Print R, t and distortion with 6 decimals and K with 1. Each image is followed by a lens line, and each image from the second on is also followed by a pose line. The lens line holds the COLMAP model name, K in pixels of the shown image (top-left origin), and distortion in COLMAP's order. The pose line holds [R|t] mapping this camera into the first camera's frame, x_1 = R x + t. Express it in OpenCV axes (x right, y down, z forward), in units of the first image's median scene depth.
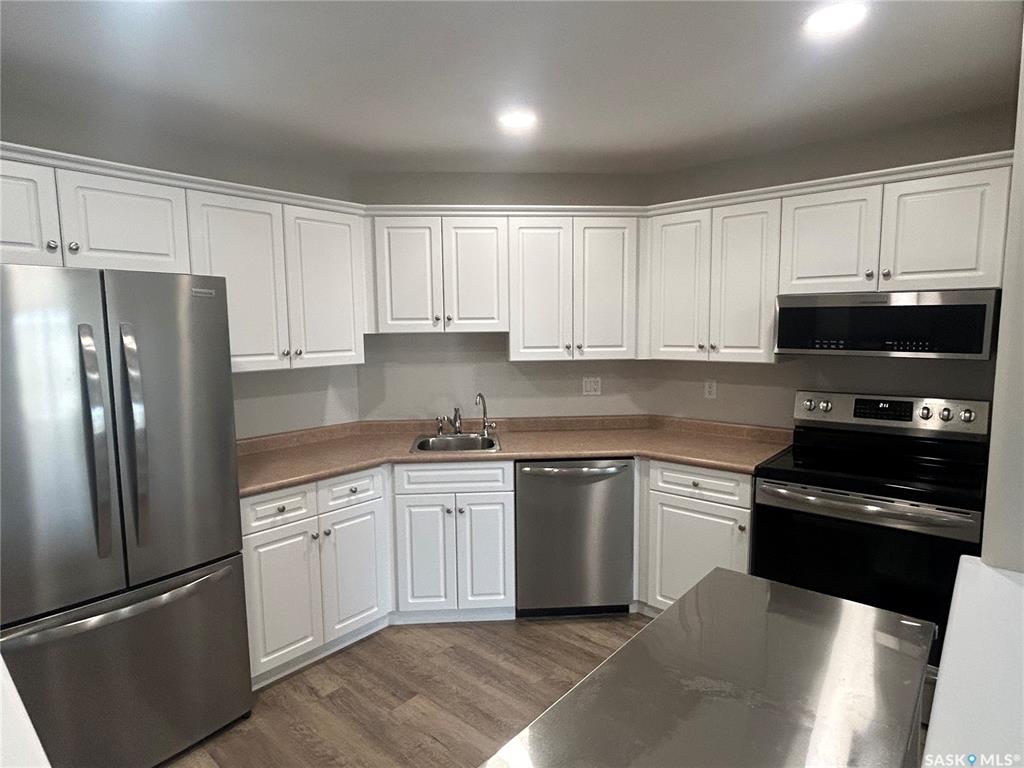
lens RADIAL K [[585.0, 0, 519.4], [0, 585.0, 379.5], [0, 0, 1]] dist [0.002224, 0.004216]
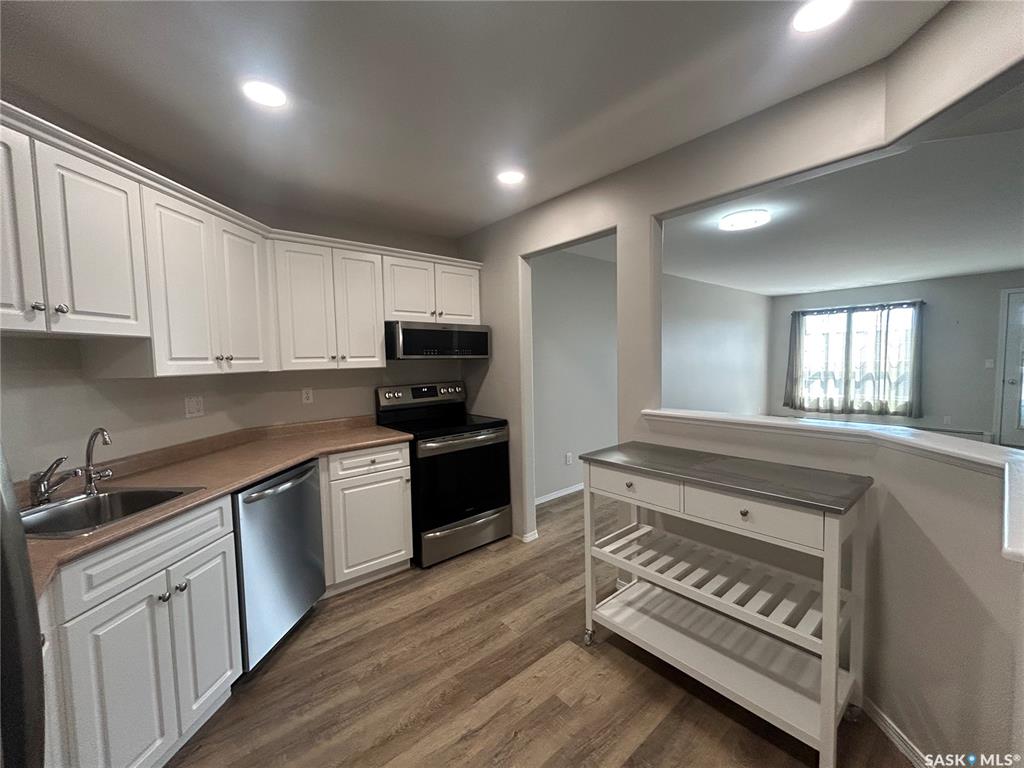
lens RADIAL K [[410.2, 0, 514.8], [0, 410.2, 381.6], [0, 0, 1]] dist [-0.002292, 0.000437]
pose [[0.153571, -0.049189, 0.986913, -0.501448], [0.115872, 0.992766, 0.031450, 0.012150], [-0.981320, 0.109526, 0.158159, 0.504465]]
